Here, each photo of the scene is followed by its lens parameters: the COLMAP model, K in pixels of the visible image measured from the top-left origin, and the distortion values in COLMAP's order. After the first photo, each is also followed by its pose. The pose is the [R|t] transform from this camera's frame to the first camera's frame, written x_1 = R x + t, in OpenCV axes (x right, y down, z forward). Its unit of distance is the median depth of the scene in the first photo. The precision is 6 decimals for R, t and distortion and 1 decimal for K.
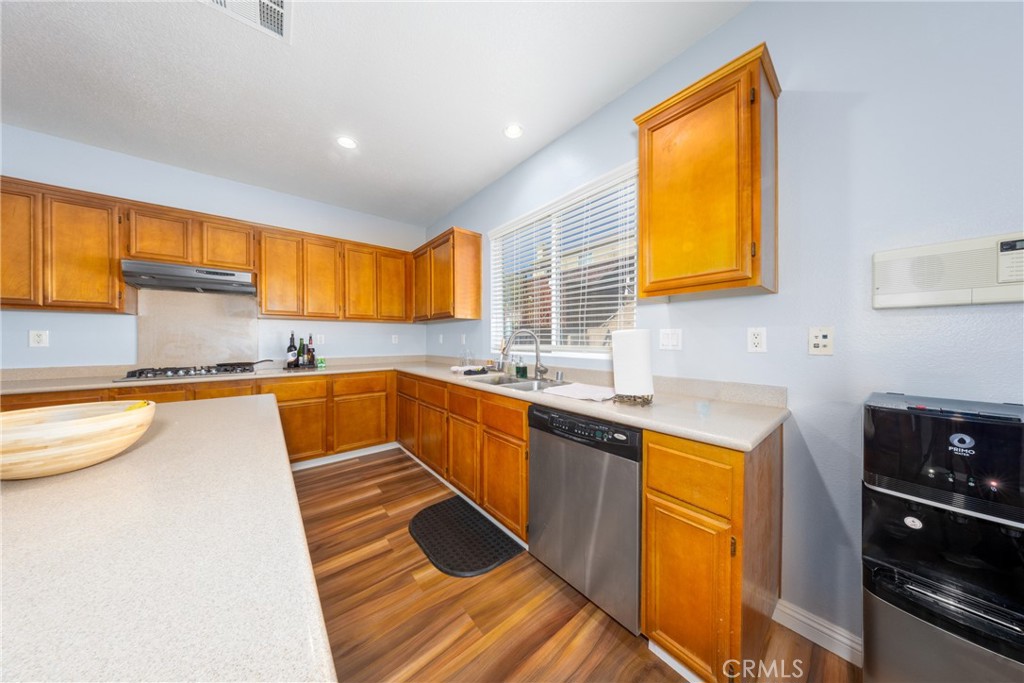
lens RADIAL K [[307.8, 0, 528.1], [0, 307.8, 340.8], [0, 0, 1]] dist [-0.002475, -0.000125]
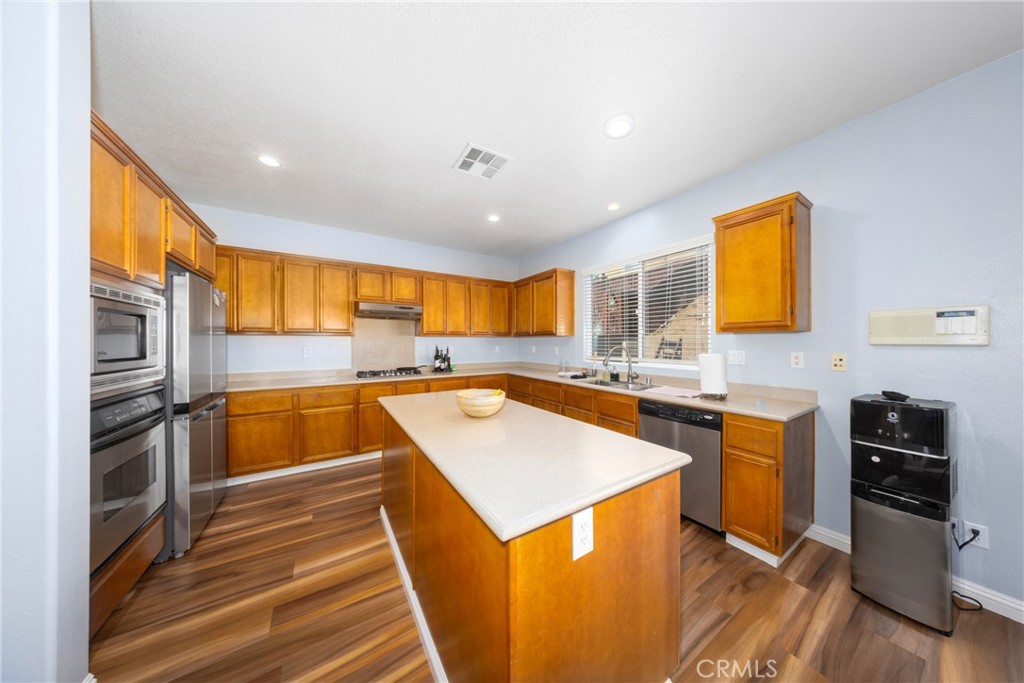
lens RADIAL K [[321.3, 0, 518.2], [0, 321.3, 340.4], [0, 0, 1]] dist [-0.004067, -0.000307]
pose [[0.991577, 0.000468, -0.129519, -0.272103], [-0.001070, 0.999989, -0.004580, -0.056623], [0.129515, 0.004680, 0.991566, -0.479755]]
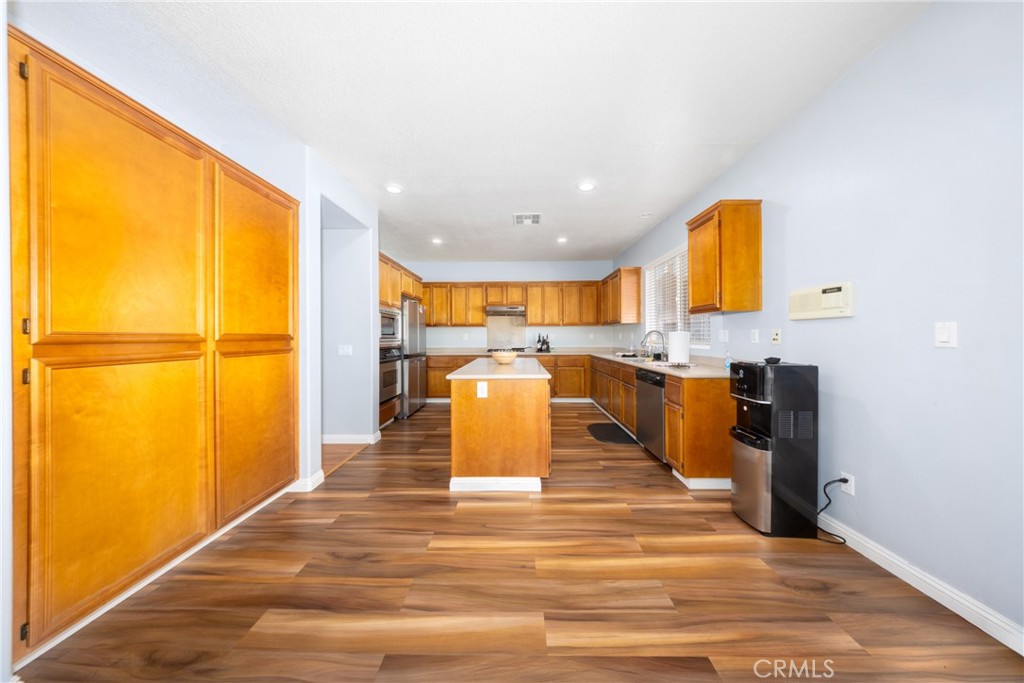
lens RADIAL K [[331.5, 0, 484.9], [0, 331.5, 336.2], [0, 0, 1]] dist [-0.007794, -0.000385]
pose [[0.699038, -0.004717, -0.715069, 0.607877], [0.001892, 0.999987, -0.004747, 0.001475], [0.715082, 0.001965, 0.699037, -0.881363]]
